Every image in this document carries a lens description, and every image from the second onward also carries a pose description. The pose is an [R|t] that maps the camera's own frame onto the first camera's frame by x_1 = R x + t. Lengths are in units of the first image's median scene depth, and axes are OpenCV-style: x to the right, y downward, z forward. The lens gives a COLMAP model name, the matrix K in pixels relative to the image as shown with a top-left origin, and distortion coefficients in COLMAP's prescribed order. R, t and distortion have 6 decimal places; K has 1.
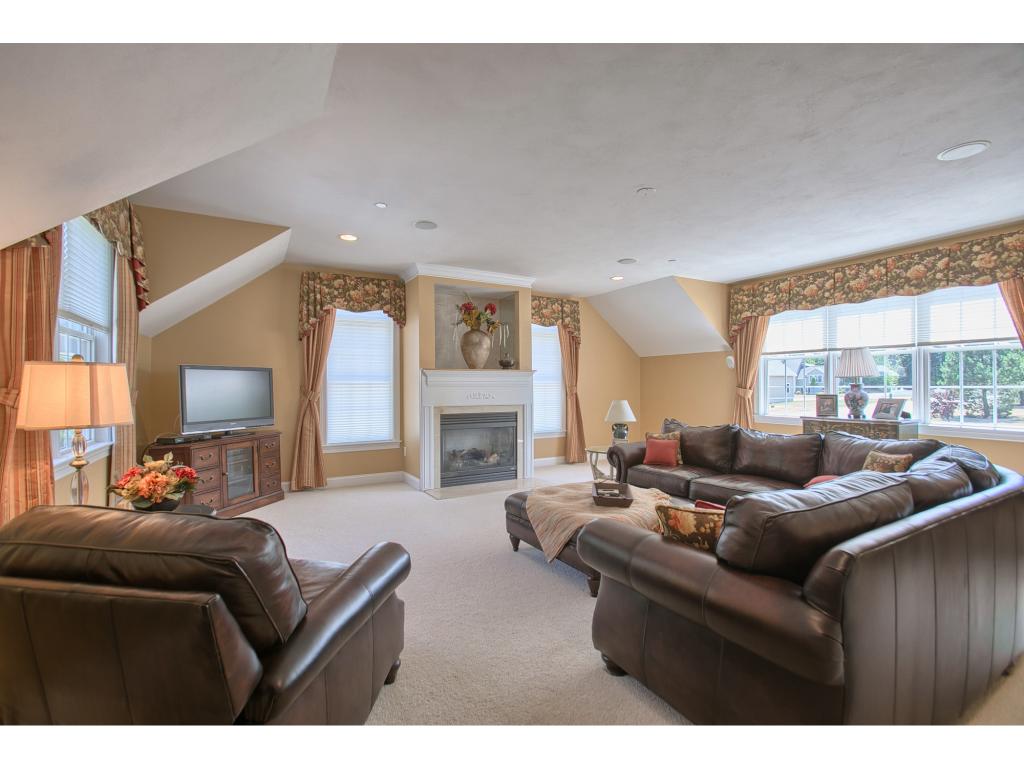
lens RADIAL K [[456.6, 0, 507.7], [0, 456.6, 384.0], [0, 0, 1]] dist [-0.018440, 0.010548]
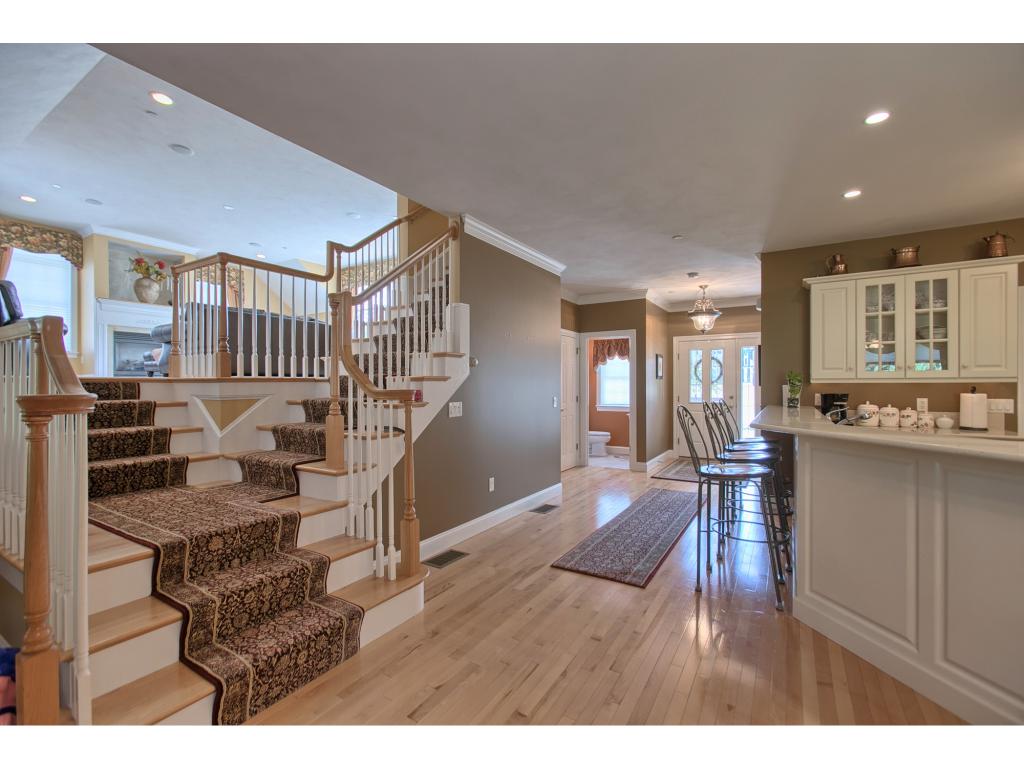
lens RADIAL K [[456.6, 0, 507.7], [0, 456.6, 384.0], [0, 0, 1]] dist [-0.018440, 0.010548]
pose [[0.876259, 0.001798, 0.481837, 0.251909], [-0.000816, 0.999997, -0.002247, 0.231322], [-0.481839, 0.001576, 0.876258, -0.852648]]
